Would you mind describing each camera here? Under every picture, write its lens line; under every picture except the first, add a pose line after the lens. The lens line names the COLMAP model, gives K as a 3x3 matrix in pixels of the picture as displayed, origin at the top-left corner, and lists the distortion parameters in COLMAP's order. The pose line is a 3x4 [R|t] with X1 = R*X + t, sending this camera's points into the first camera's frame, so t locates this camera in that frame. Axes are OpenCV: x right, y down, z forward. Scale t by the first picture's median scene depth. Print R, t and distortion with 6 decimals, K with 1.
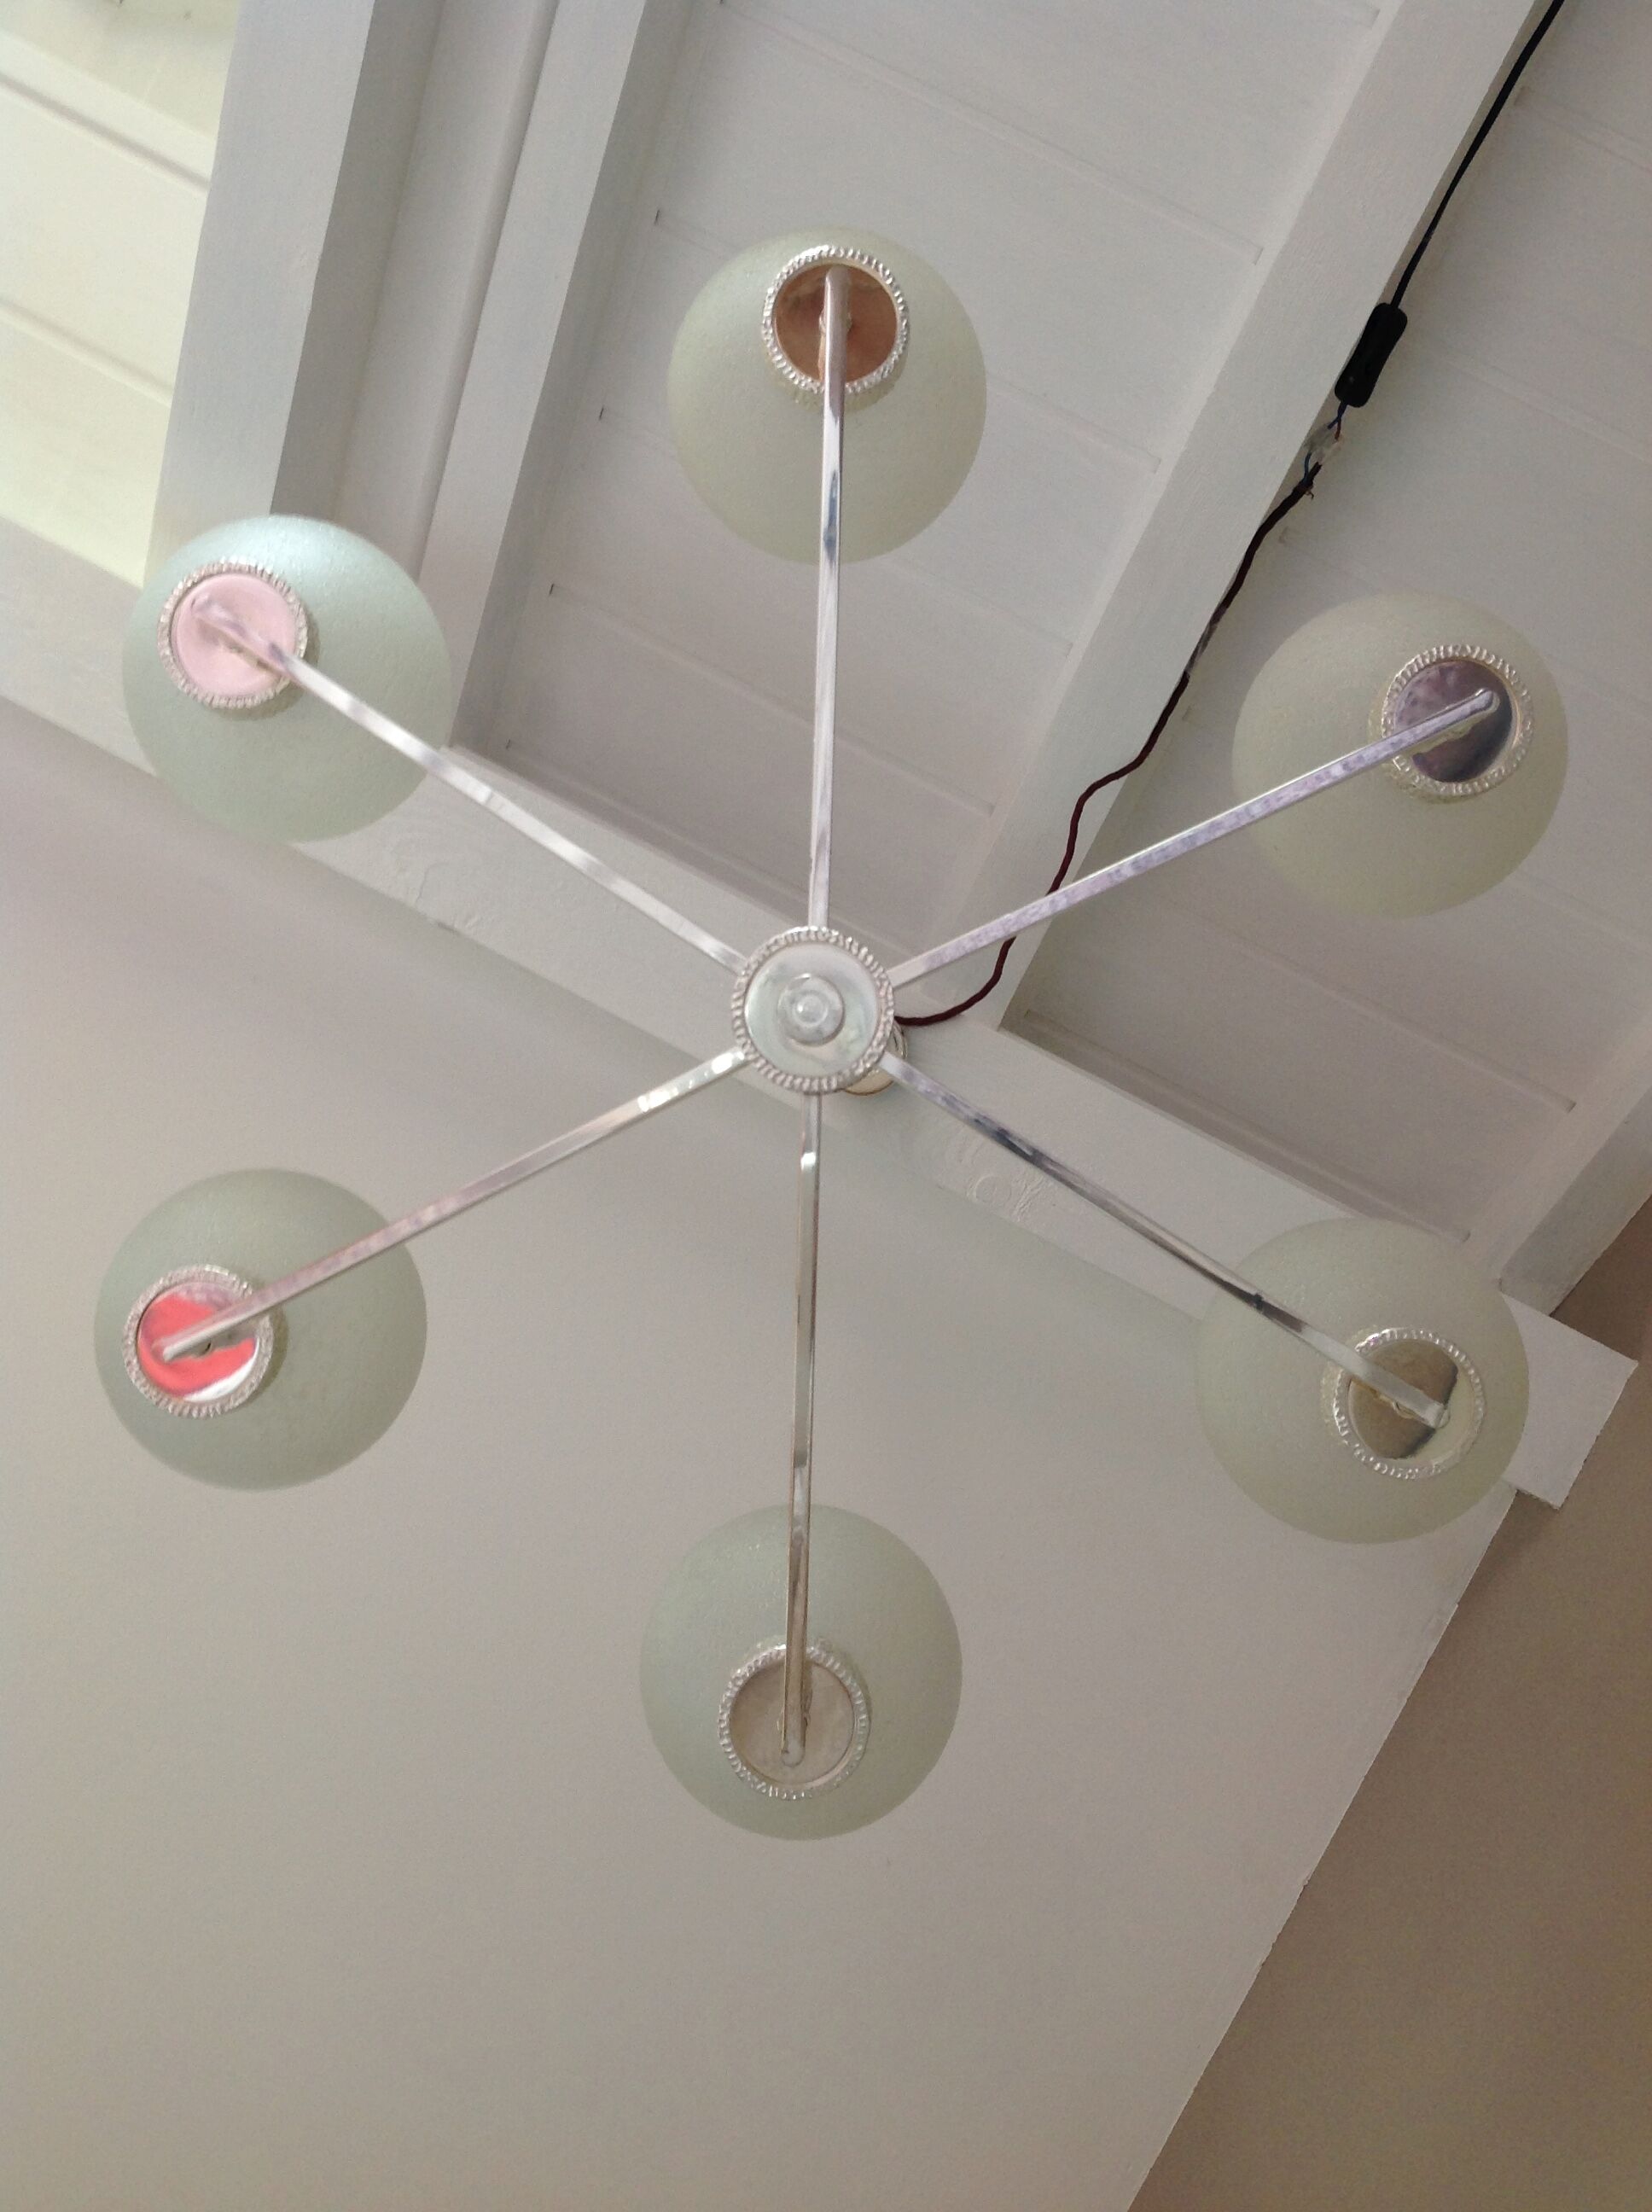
lens RADIAL K [[2253.4, 0, 826.0], [0, 2253.4, 1106.0], [0, 0, 1]] dist [-0.000547, 0.001815]
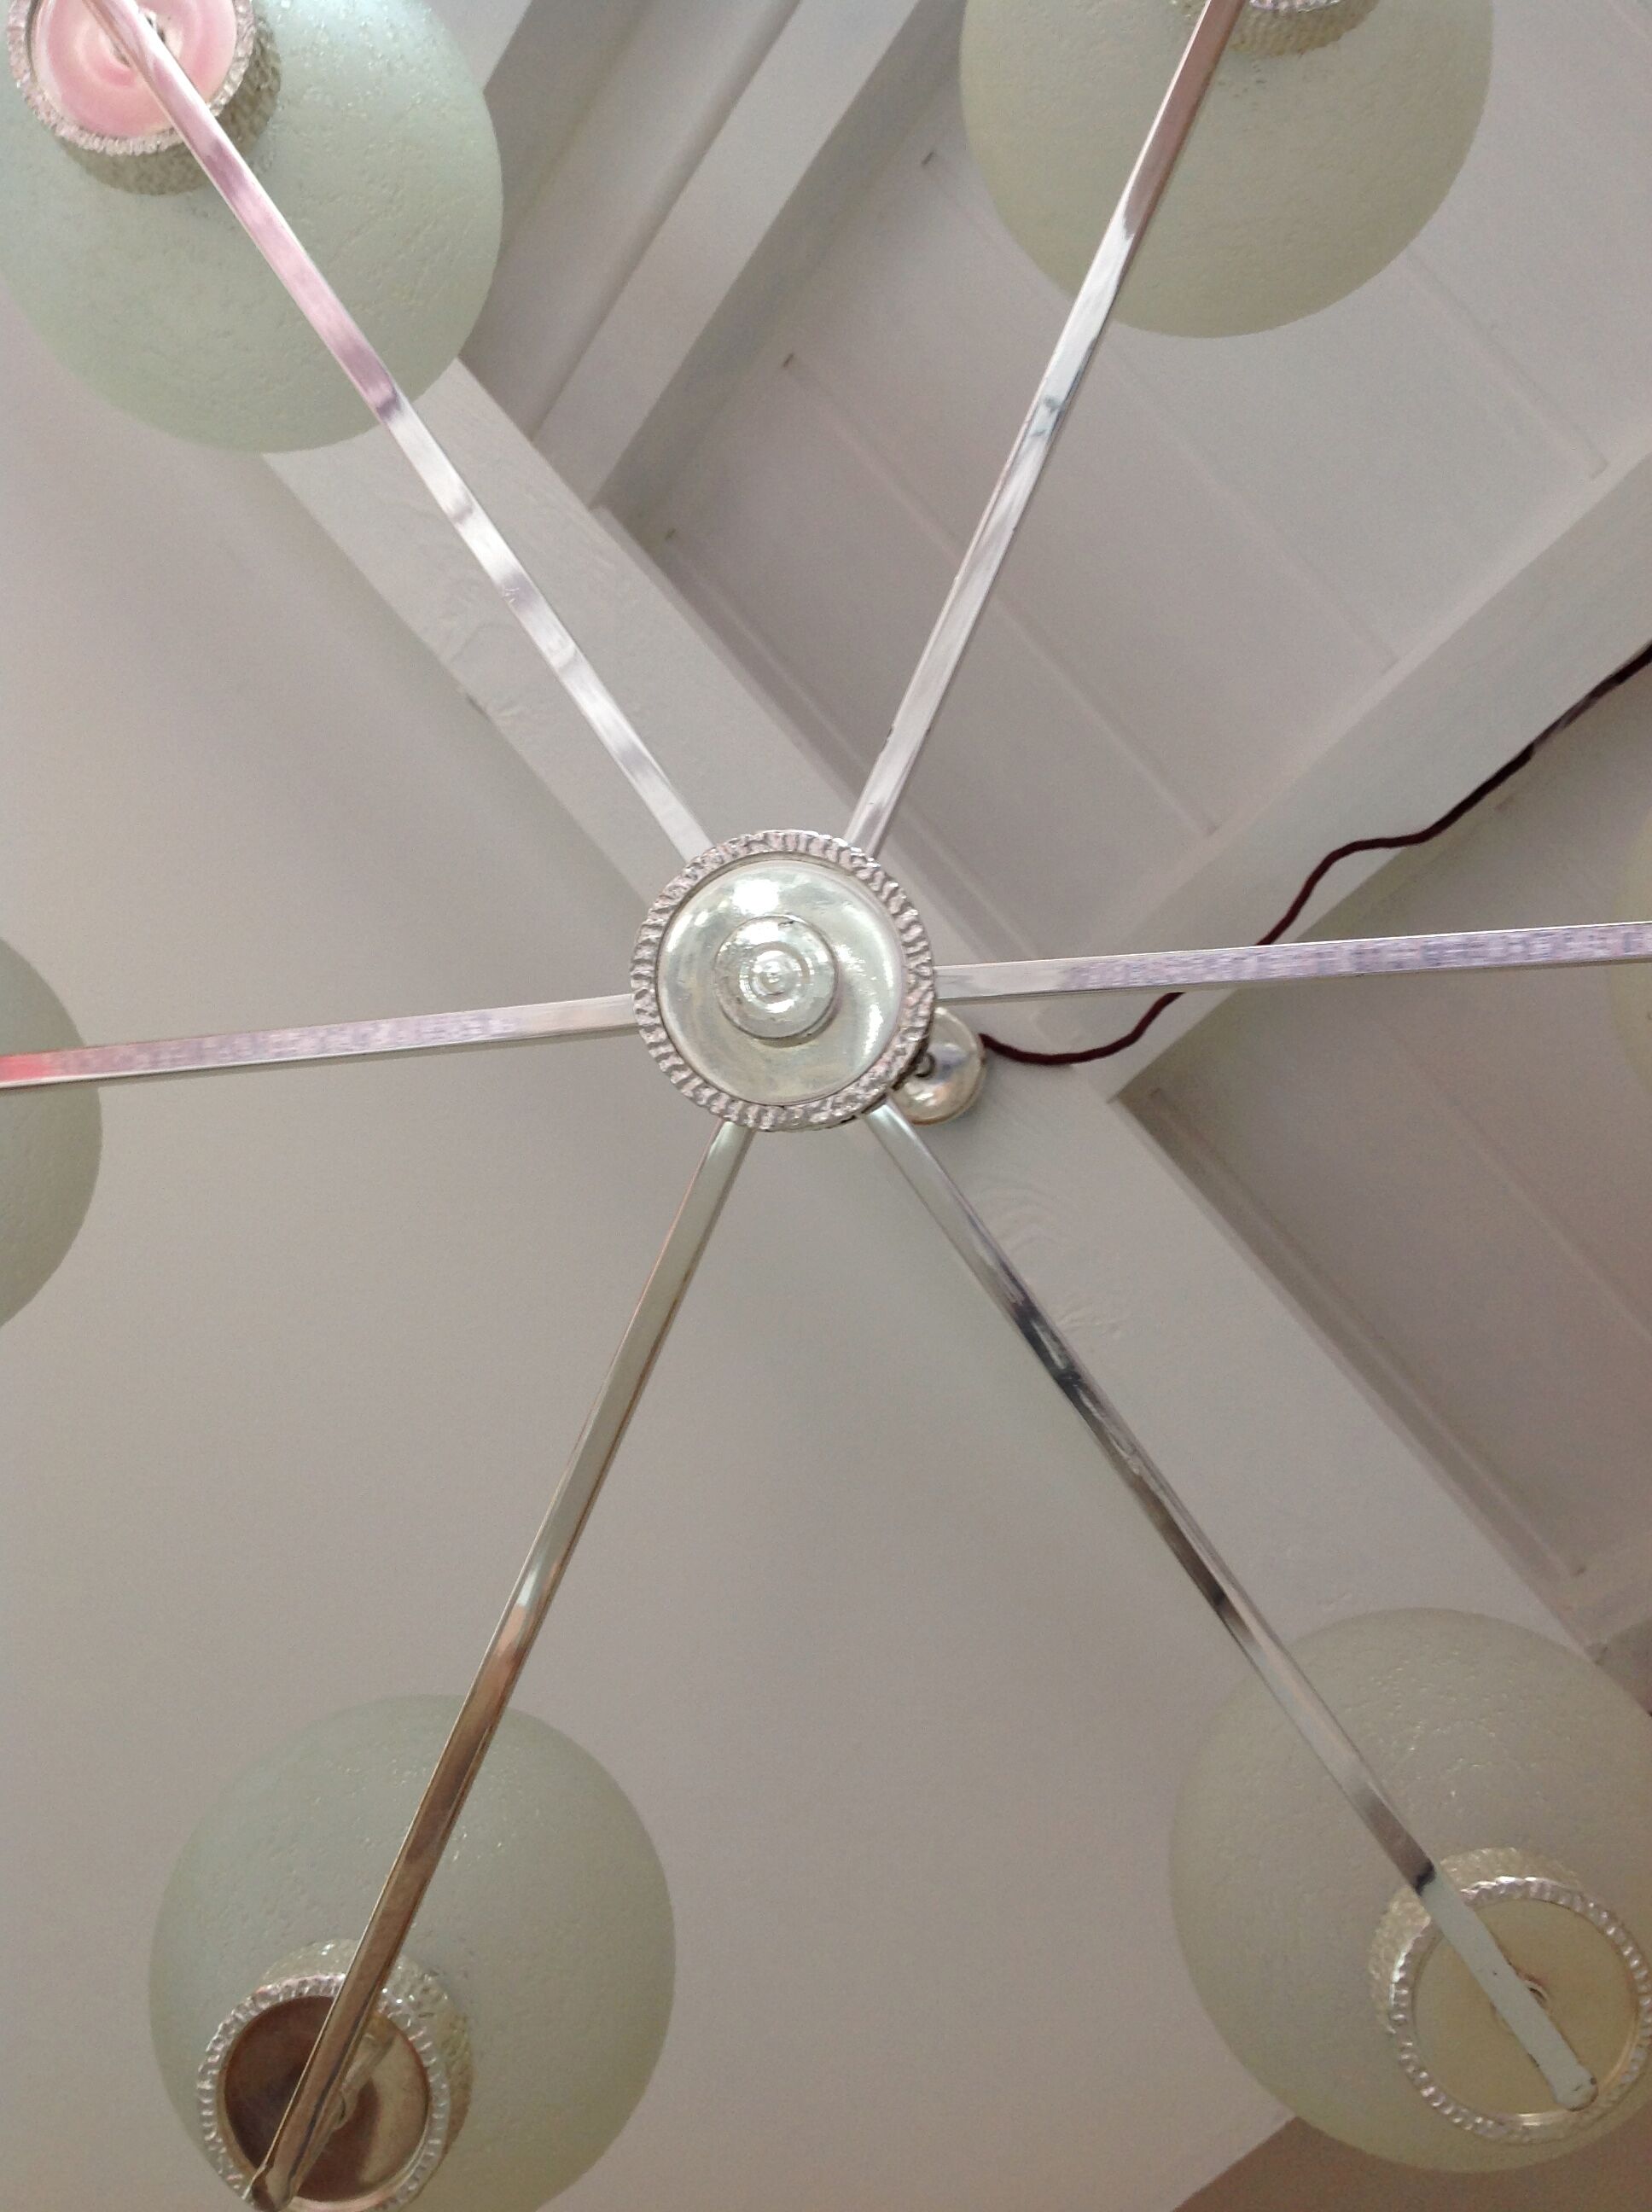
lens RADIAL K [[2250.1, 0, 785.2], [0, 2250.1, 1105.3], [0, 0, 1]] dist [0.009420, -0.007392]
pose [[0.927015, 0.370386, -0.058797, 0.024106], [-0.369019, 0.928835, 0.033011, -0.021022], [0.066840, -0.008905, 0.997724, 0.292452]]
